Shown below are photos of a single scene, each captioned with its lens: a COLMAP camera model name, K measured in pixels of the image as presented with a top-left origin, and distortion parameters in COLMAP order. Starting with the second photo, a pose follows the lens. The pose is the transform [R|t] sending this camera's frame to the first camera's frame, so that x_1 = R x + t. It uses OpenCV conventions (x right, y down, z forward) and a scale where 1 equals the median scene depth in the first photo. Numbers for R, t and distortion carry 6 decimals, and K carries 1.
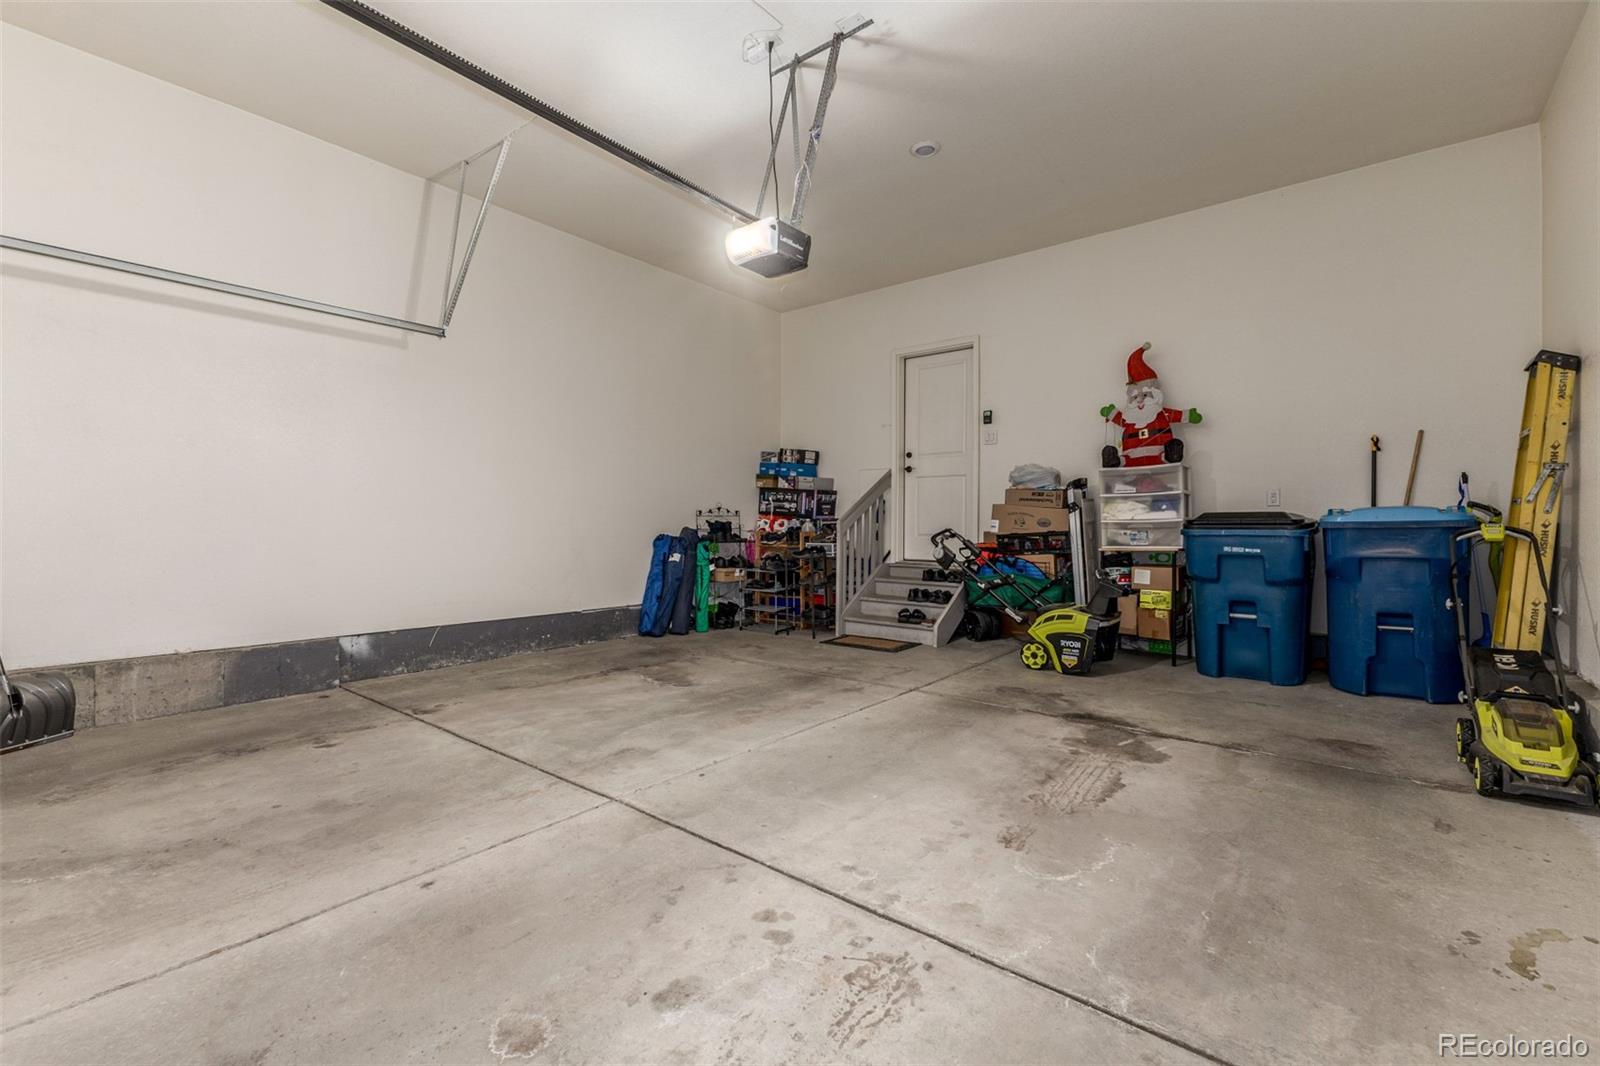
lens RADIAL K [[702.0, 0, 797.7], [0, 702.0, 532.7], [0, 0, 1]] dist [0.001756, 0.000562]
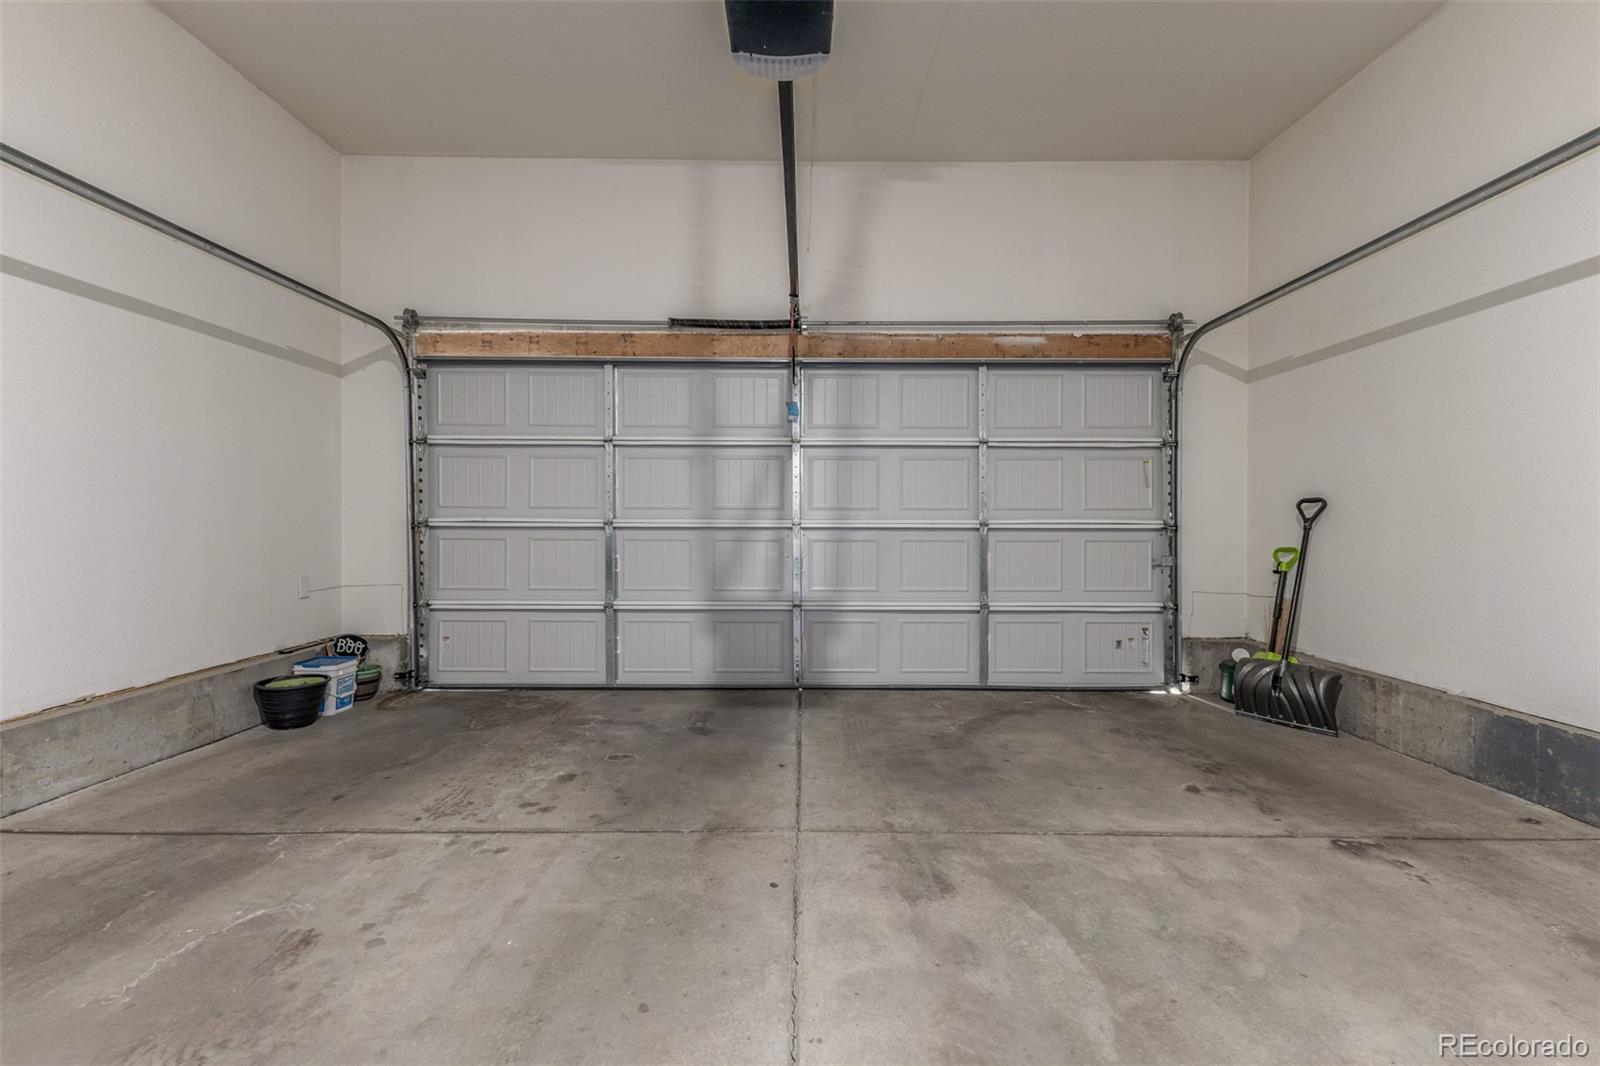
lens RADIAL K [[702.0, 0, 796.4], [0, 702.0, 530.2], [0, 0, 1]] dist [0.001756, 0.000562]
pose [[-0.776279, -0.000236, -0.630389, 0.369742], [-0.012348, 0.999814, 0.014832, -0.034167], [0.630269, 0.019298, -0.776137, 1.949088]]
